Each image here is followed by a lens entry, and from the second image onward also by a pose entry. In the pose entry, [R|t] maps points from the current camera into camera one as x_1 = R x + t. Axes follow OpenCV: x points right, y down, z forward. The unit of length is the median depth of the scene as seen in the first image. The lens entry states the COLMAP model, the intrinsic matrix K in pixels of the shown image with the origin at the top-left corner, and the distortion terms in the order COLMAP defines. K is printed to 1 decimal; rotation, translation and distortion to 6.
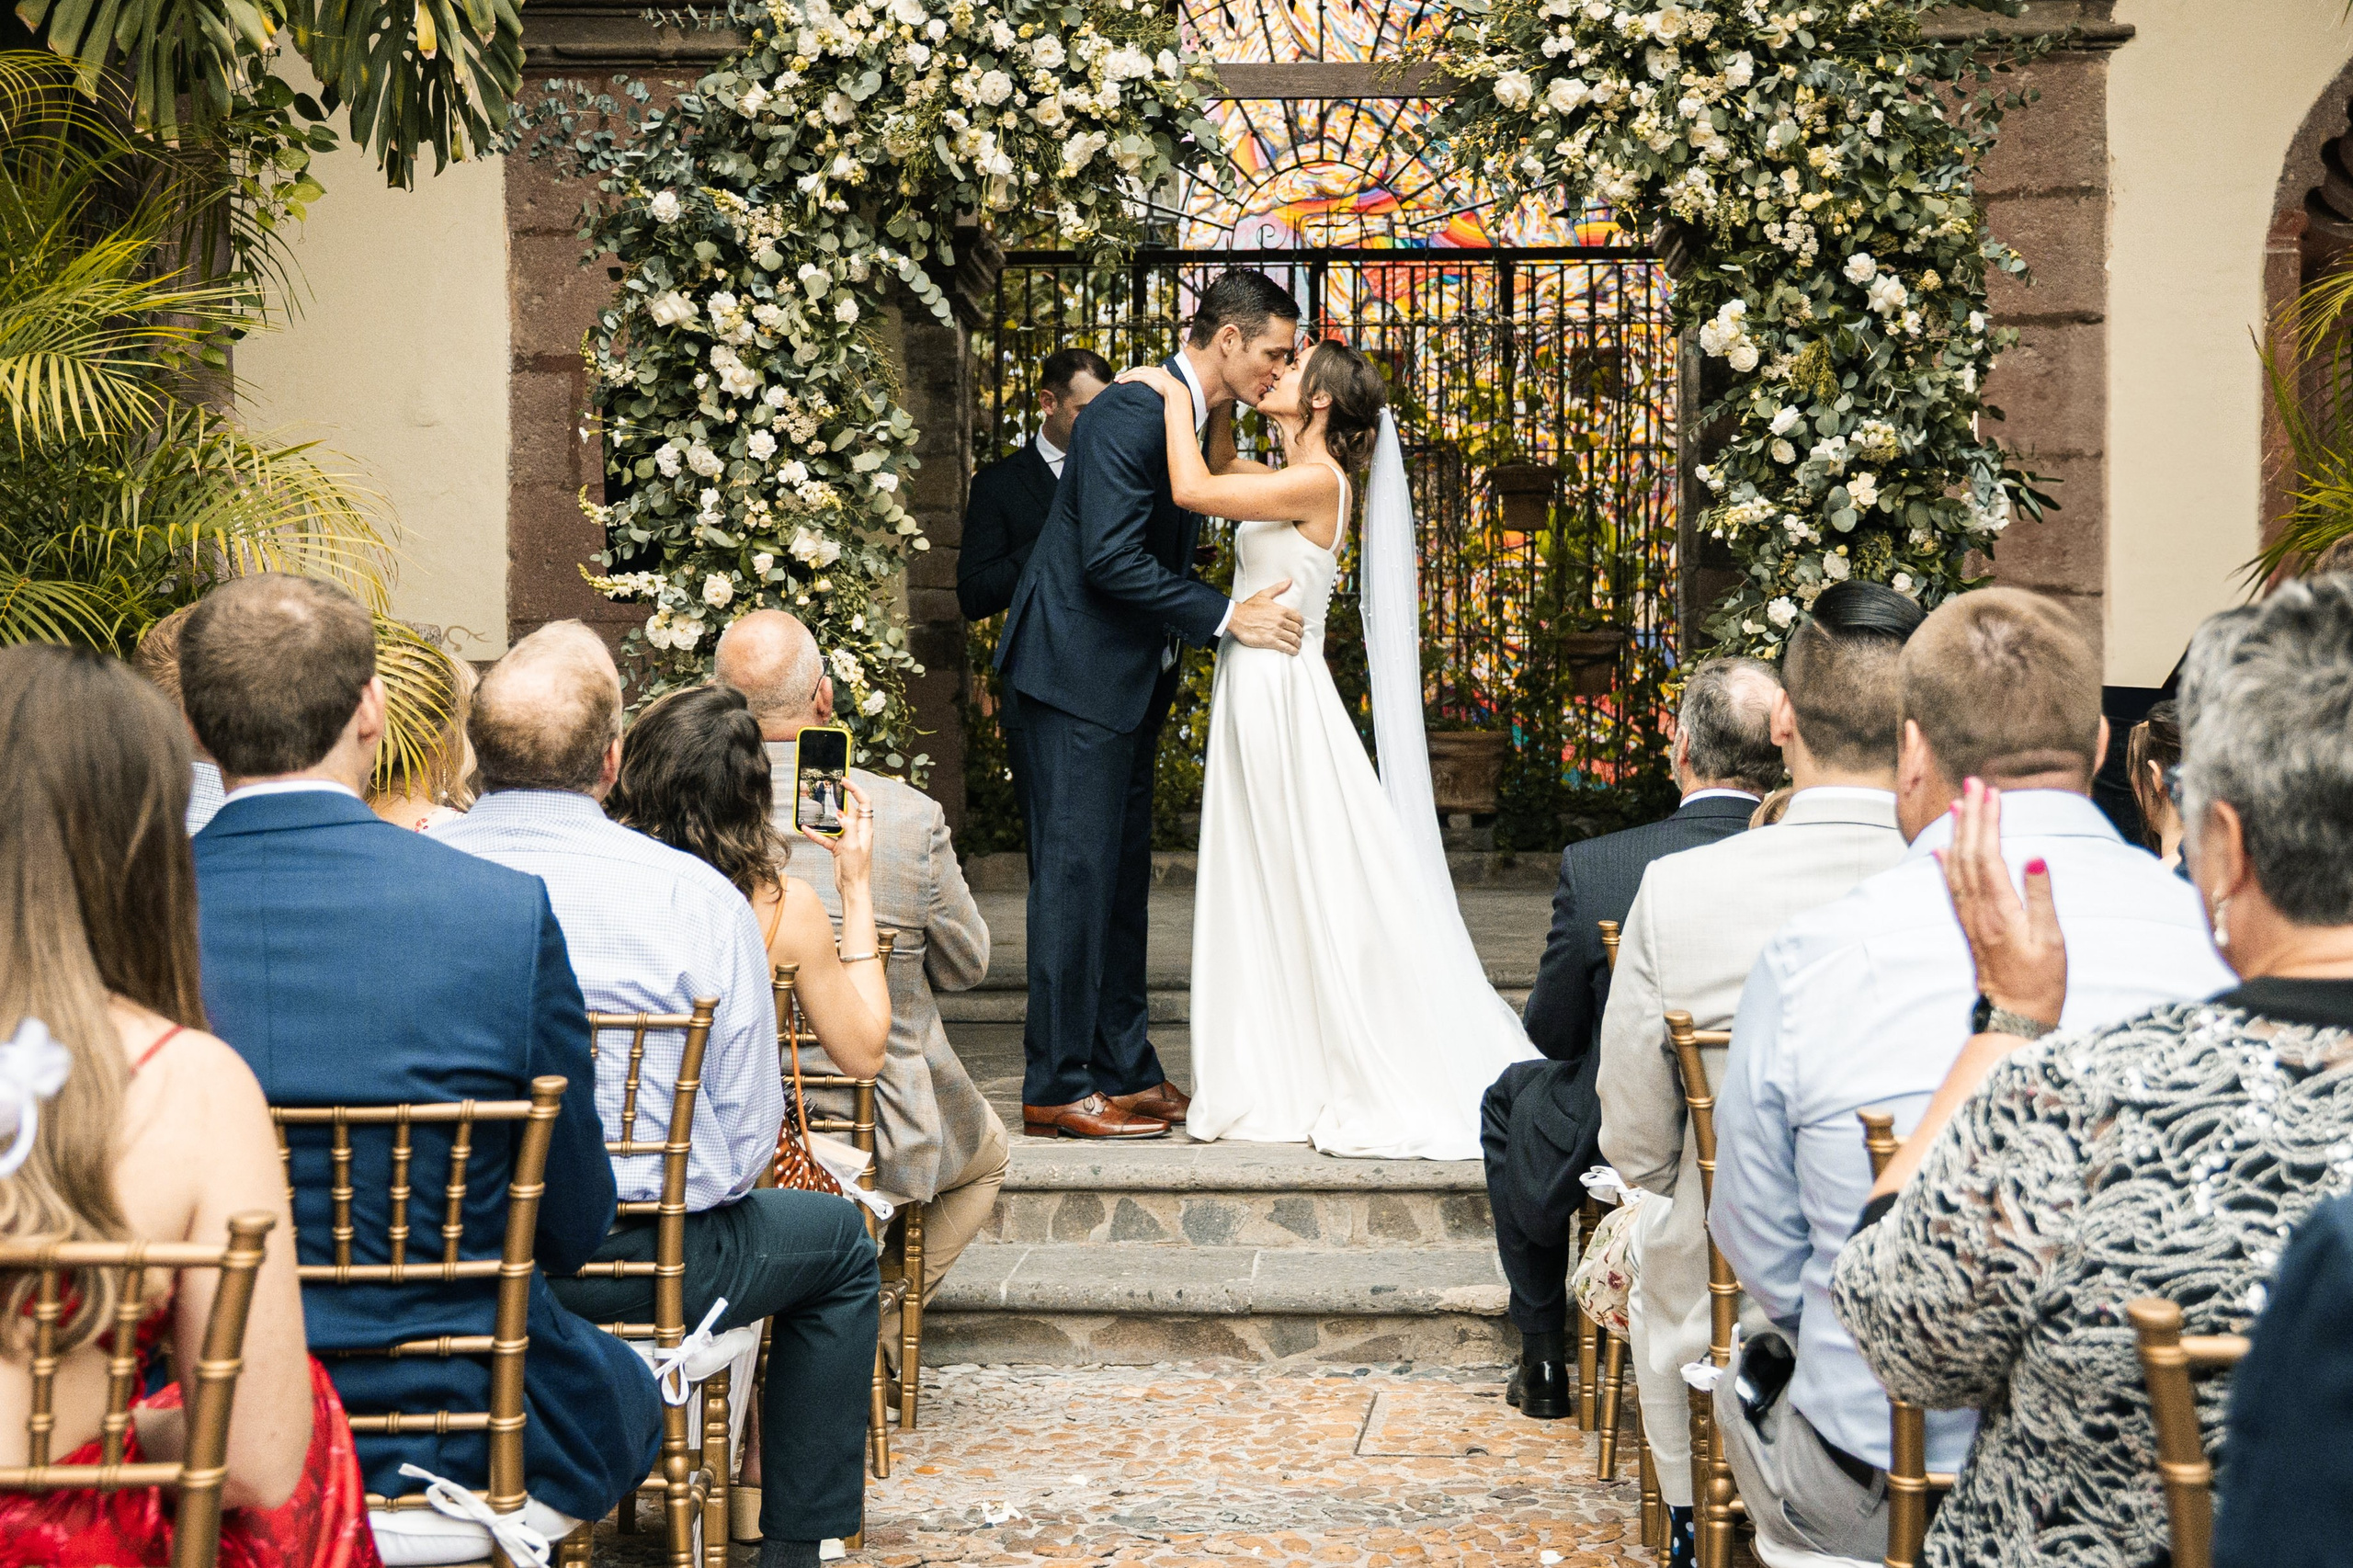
lens RADIAL K [[3763.5, 0, 1176.5], [0, 3763.5, 784.0], [0, 0, 1]] dist [0.144113, 0.080298]
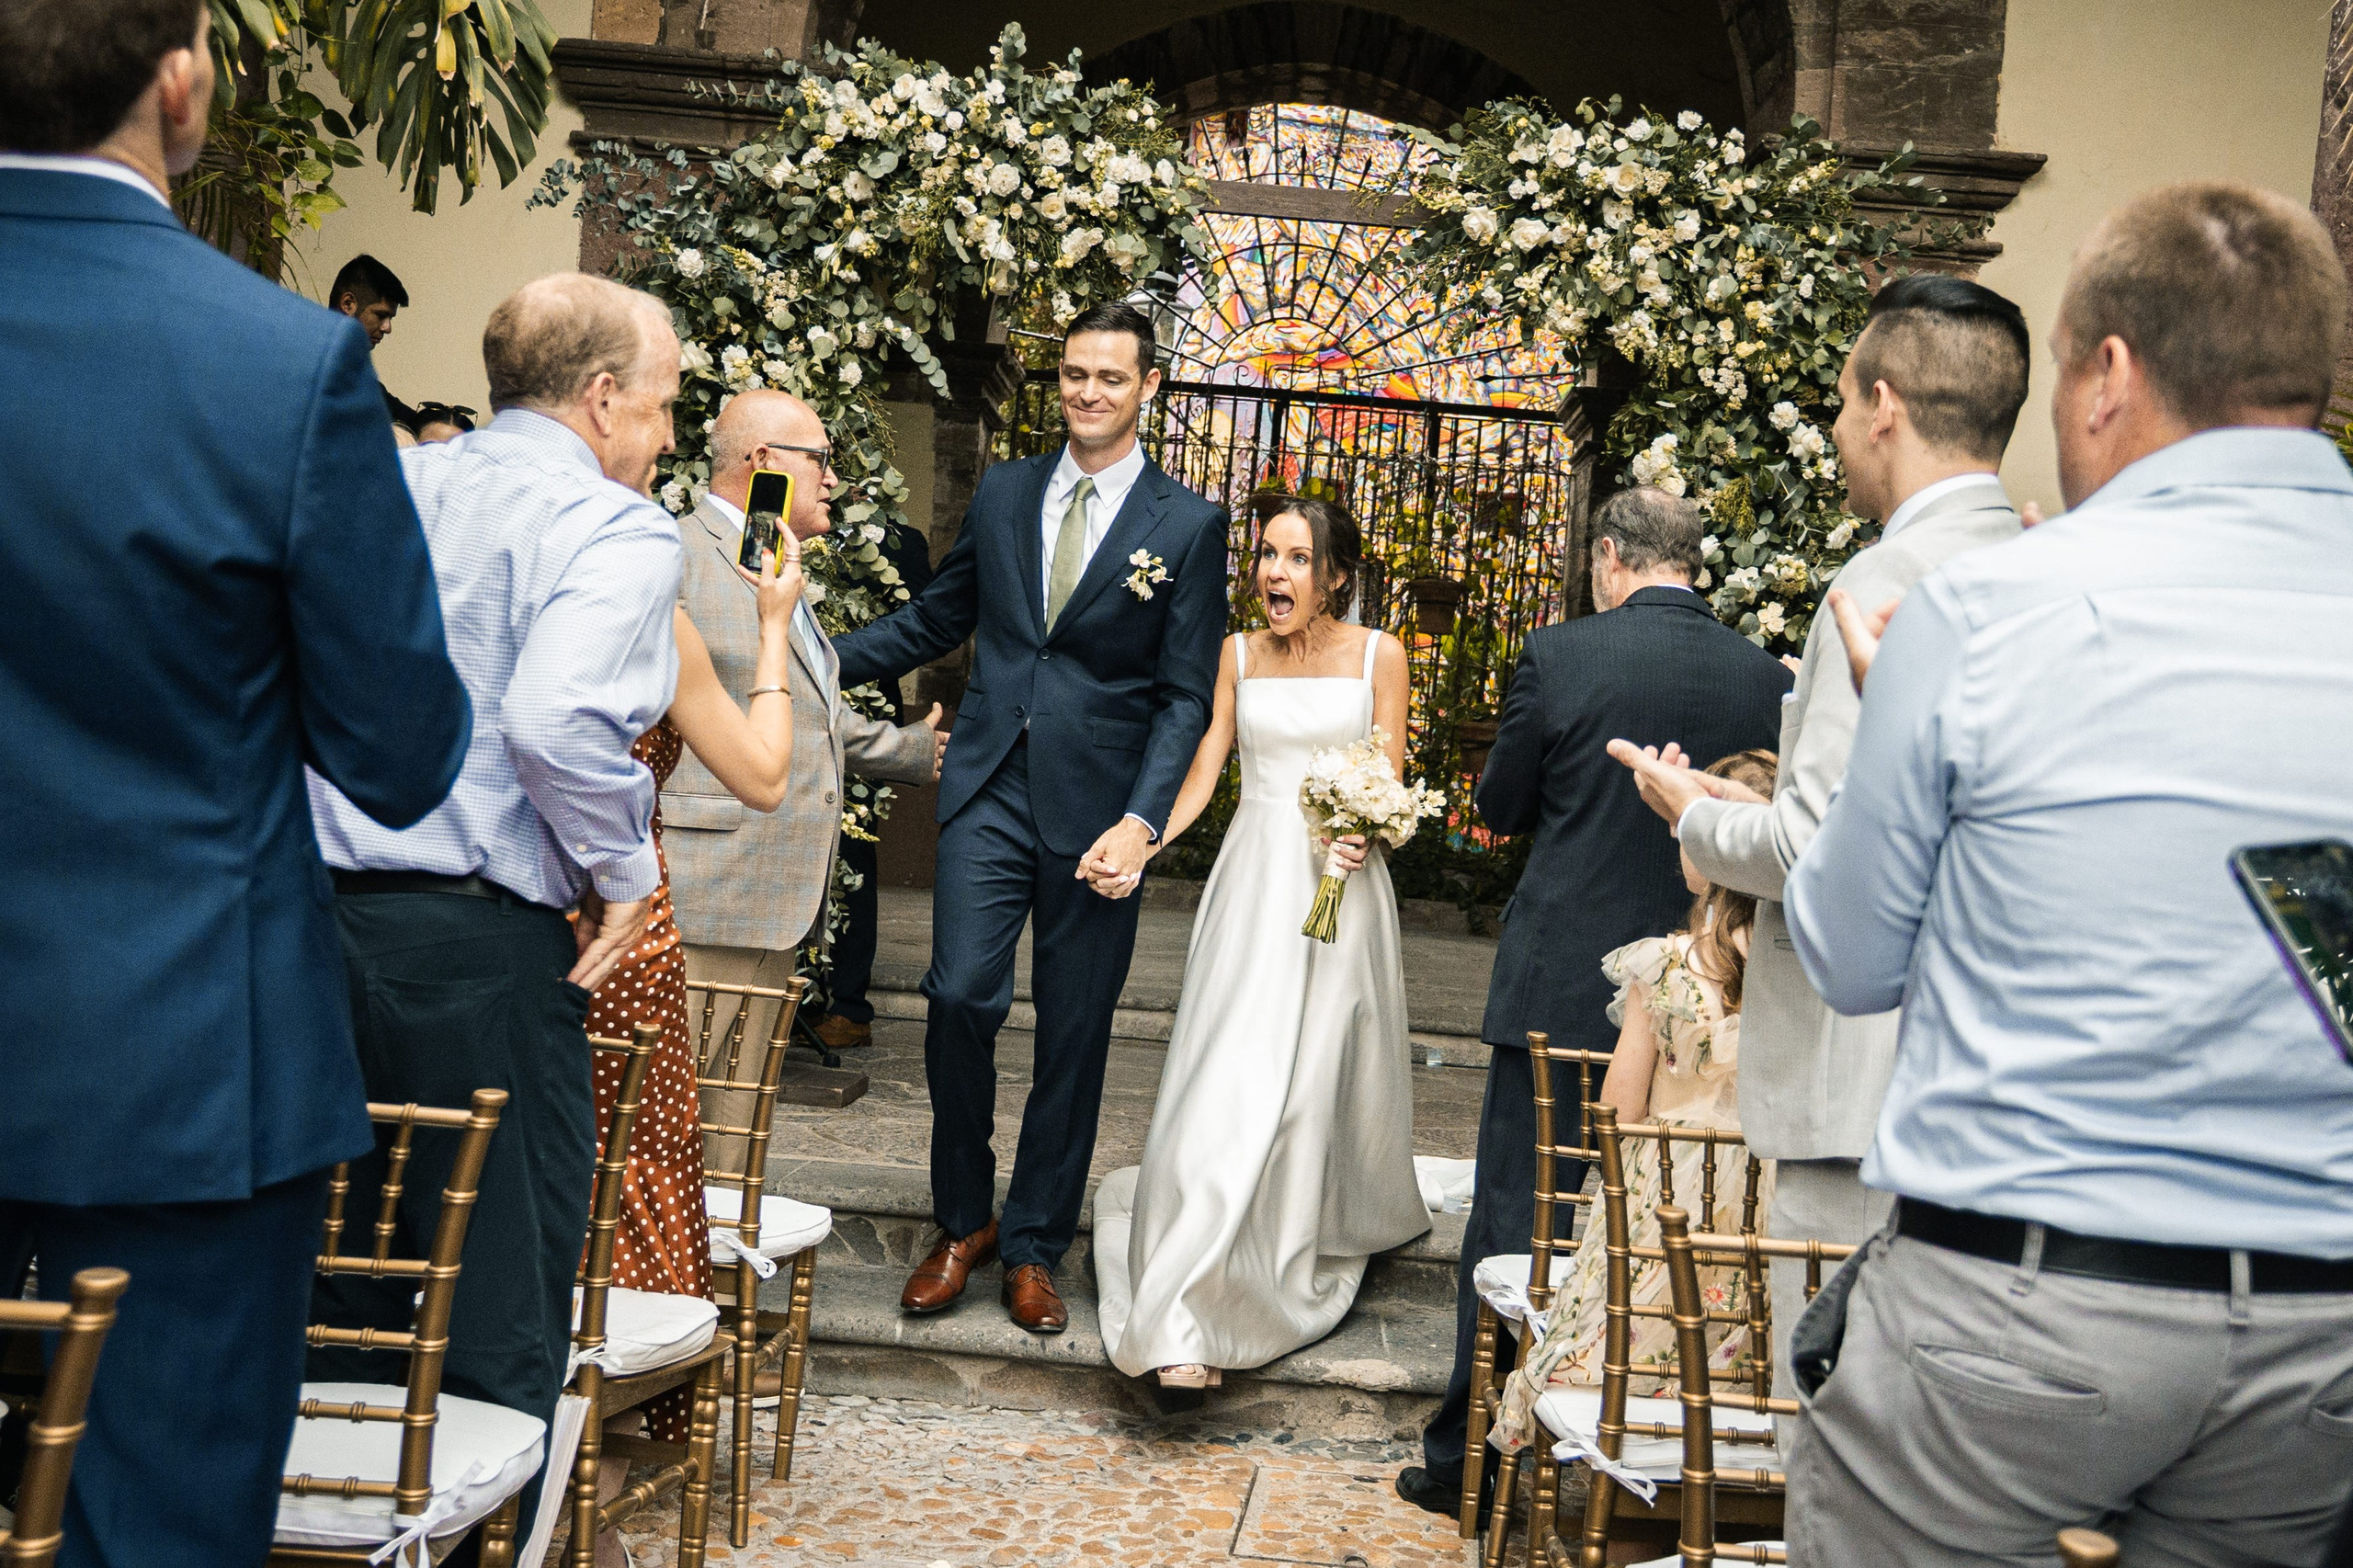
lens RADIAL K [[2823.4, 0, 1208.1], [0, 2823.4, 786.3], [0, 0, 1]] dist [0.016203, 0.041638]
pose [[0.996197, 0.083788, 0.023879, 0.005330], [-0.083598, 0.996460, -0.008832, -0.008955], [-0.024534, 0.006802, 0.999676, 0.191800]]
